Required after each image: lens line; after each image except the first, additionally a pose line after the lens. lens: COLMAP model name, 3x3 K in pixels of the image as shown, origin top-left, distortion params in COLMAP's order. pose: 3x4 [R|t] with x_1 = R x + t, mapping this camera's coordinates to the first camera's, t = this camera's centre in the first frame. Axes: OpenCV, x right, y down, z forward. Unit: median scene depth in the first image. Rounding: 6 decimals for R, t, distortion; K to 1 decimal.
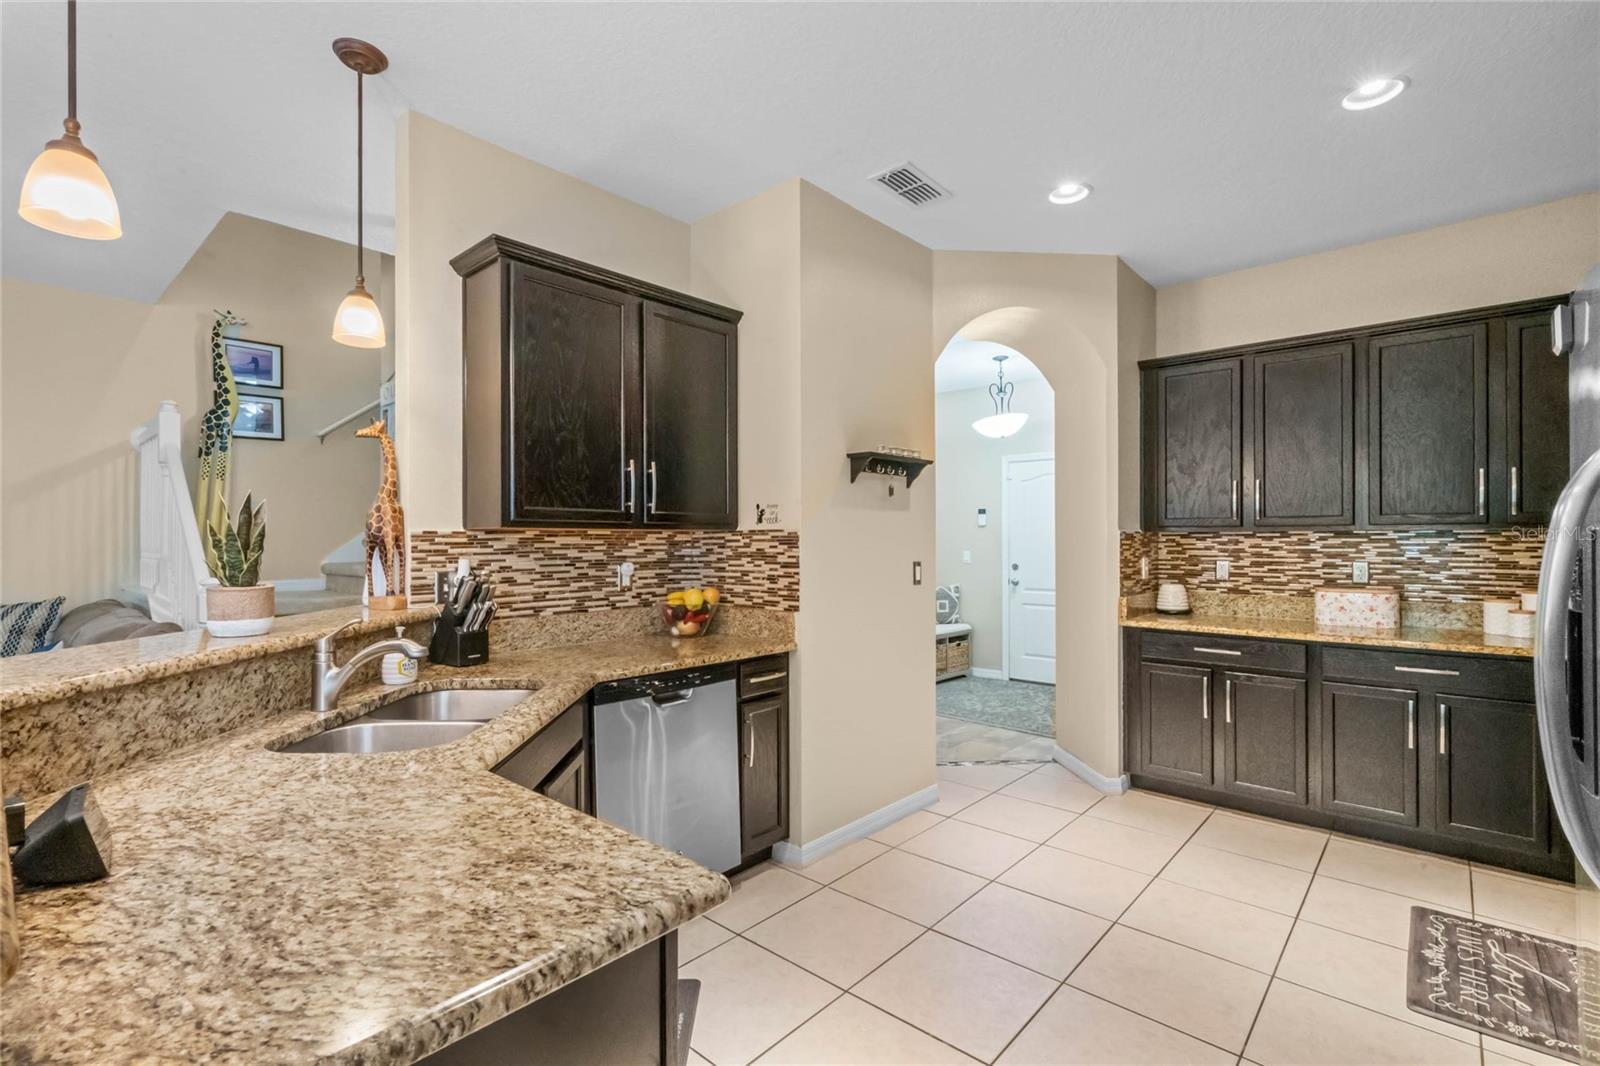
lens RADIAL K [[723.5, 0, 795.3], [0, 723.5, 541.0], [0, 0, 1]] dist [-0.004592, 0.001364]
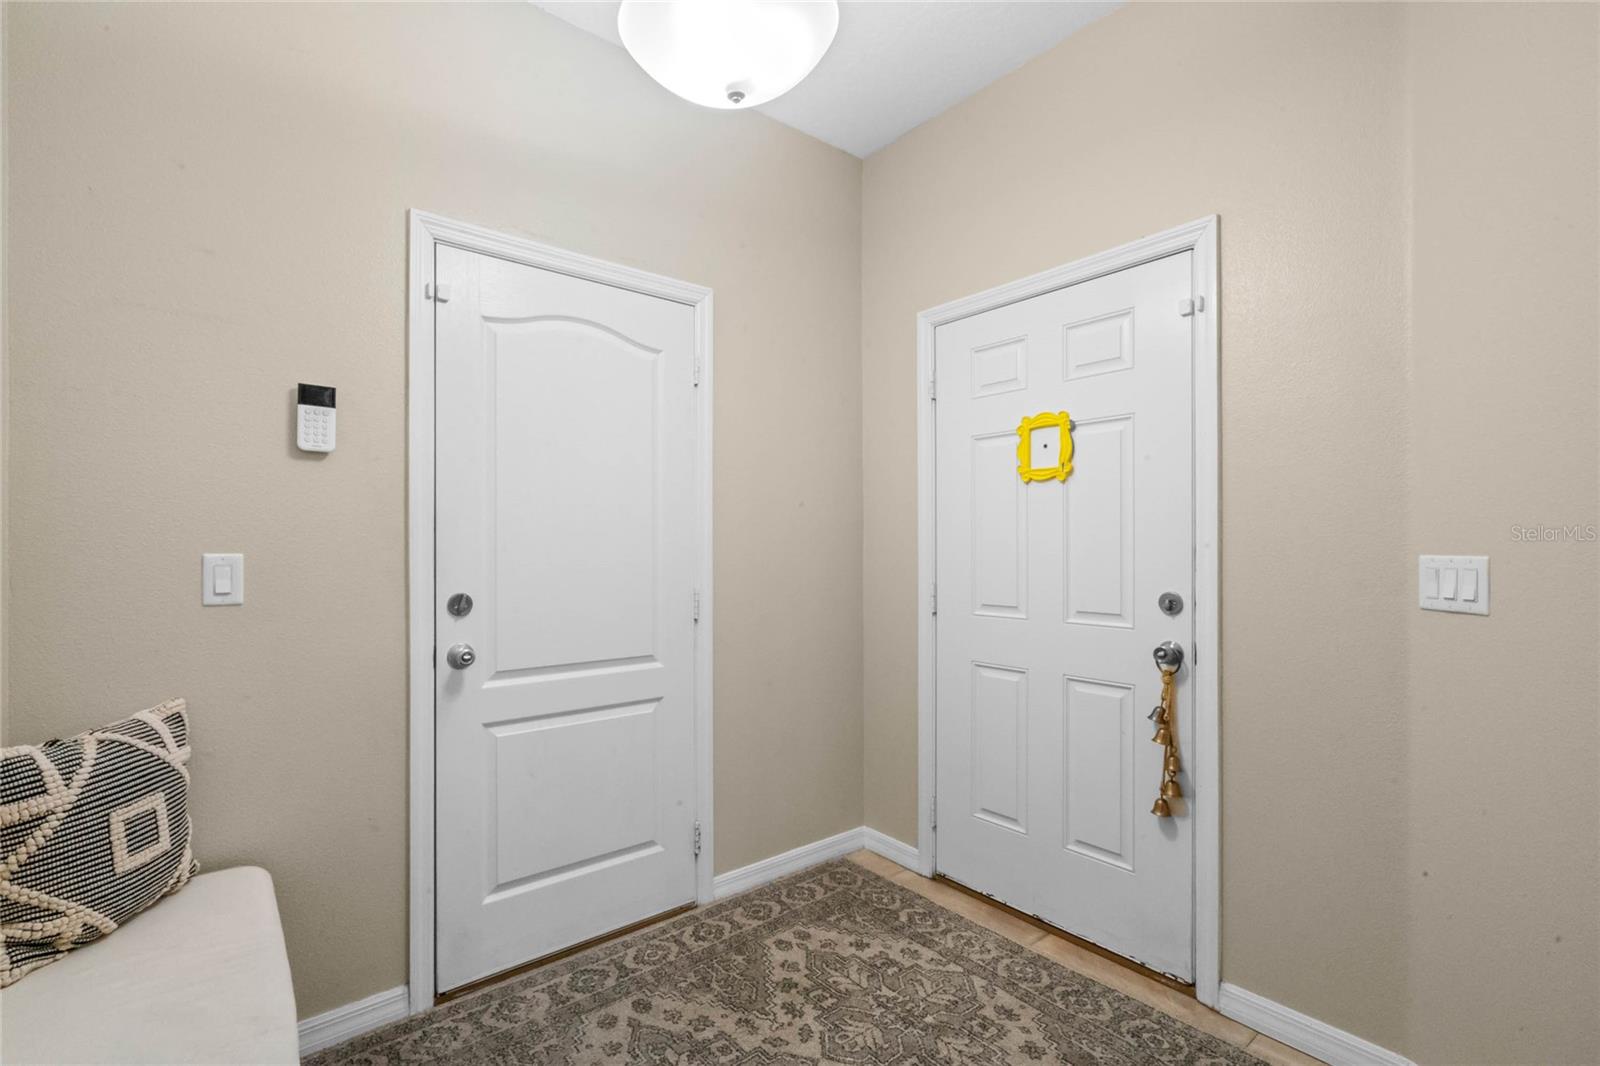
lens RADIAL K [[723.5, 0, 795.3], [0, 723.5, 541.0], [0, 0, 1]] dist [-0.004592, 0.001364]
pose [[0.147488, 0.007086, 0.989038, 0.034894], [0.000327, 0.999974, -0.007213, 0.011787], [-0.989064, 0.001387, 0.147482, 0.808245]]
